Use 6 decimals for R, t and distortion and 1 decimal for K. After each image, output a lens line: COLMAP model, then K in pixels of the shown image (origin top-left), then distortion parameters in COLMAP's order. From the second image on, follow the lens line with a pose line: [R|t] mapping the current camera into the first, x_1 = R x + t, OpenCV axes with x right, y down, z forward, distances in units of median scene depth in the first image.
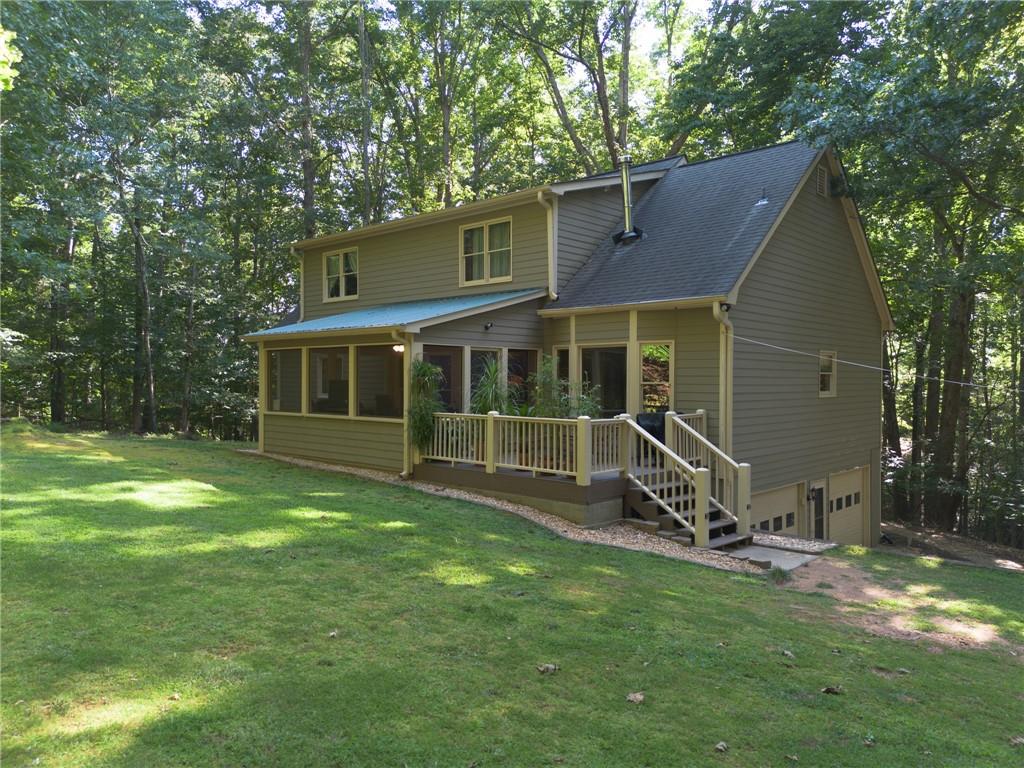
lens RADIAL K [[720.4, 0, 512.0], [0, 720.4, 384.0], [0, 0, 1]] dist [0.068240, -0.061705]
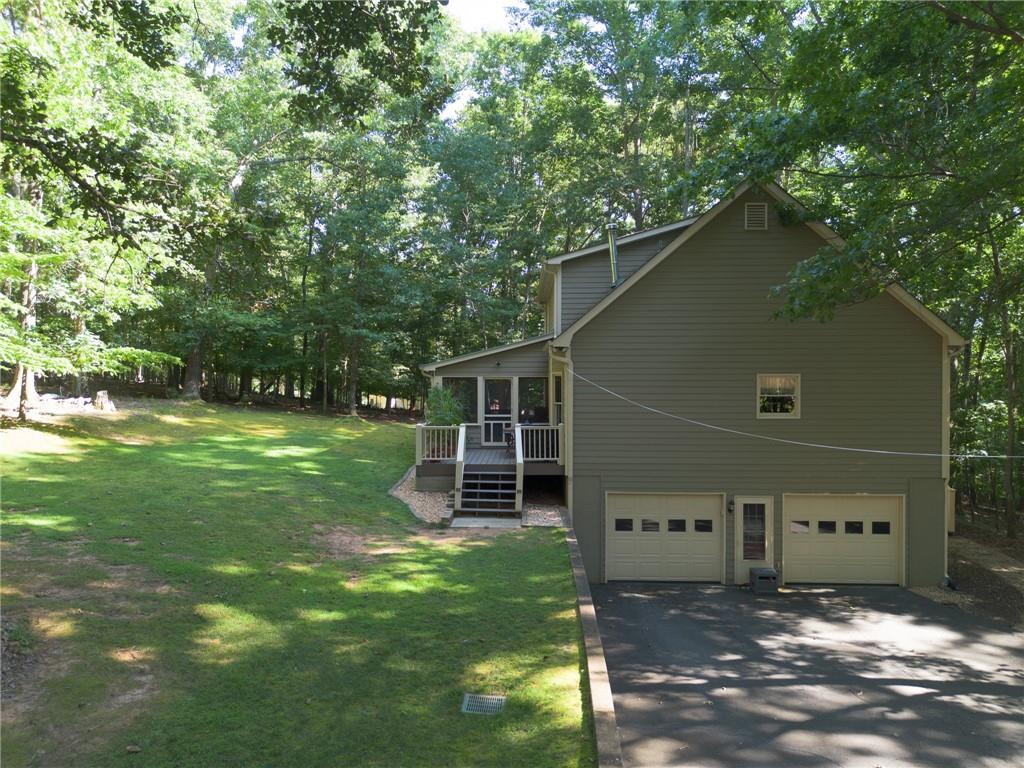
lens RADIAL K [[720.4, 0, 512.0], [0, 720.4, 384.0], [0, 0, 1]] dist [0.068240, -0.061705]
pose [[0.688565, -0.010366, -0.725101, 1.054440], [-0.003766, 0.999833, -0.017870, -0.013099], [0.725165, 0.015035, 0.688411, 0.007178]]
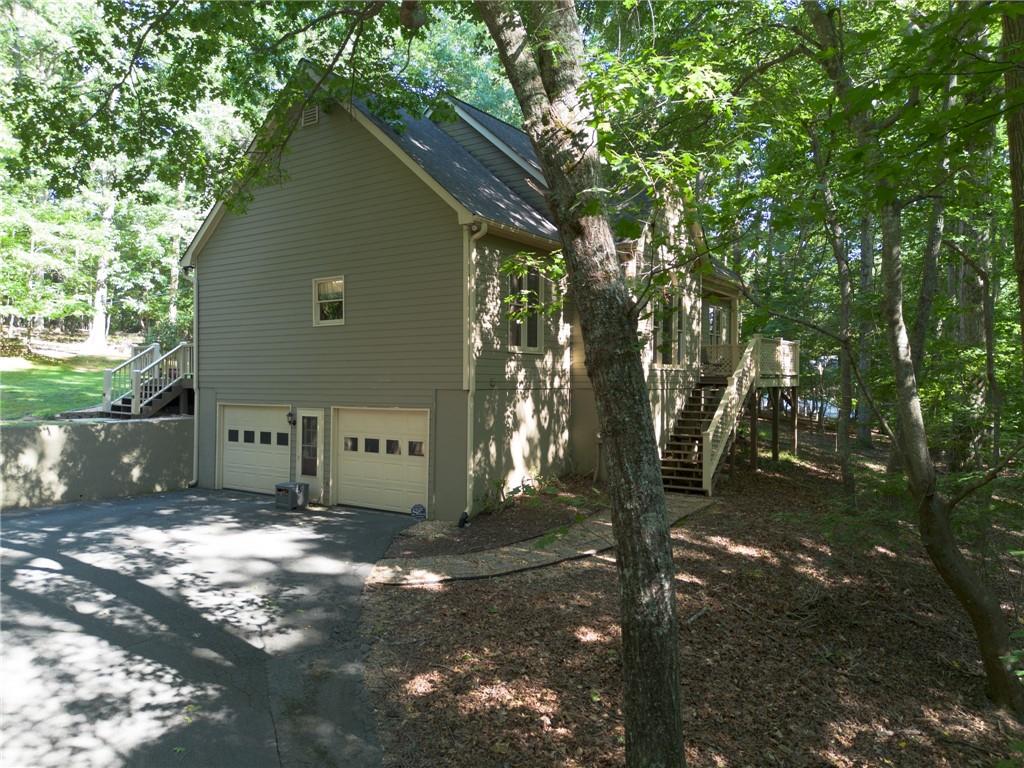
lens RADIAL K [[720.4, 0, 512.0], [0, 720.4, 384.0], [0, 0, 1]] dist [0.068240, -0.061705]
pose [[0.139036, -0.005944, -0.990269, 1.611118], [-0.008673, 0.999936, -0.007219, 0.114210], [0.990249, 0.009592, 0.138976, 1.261444]]
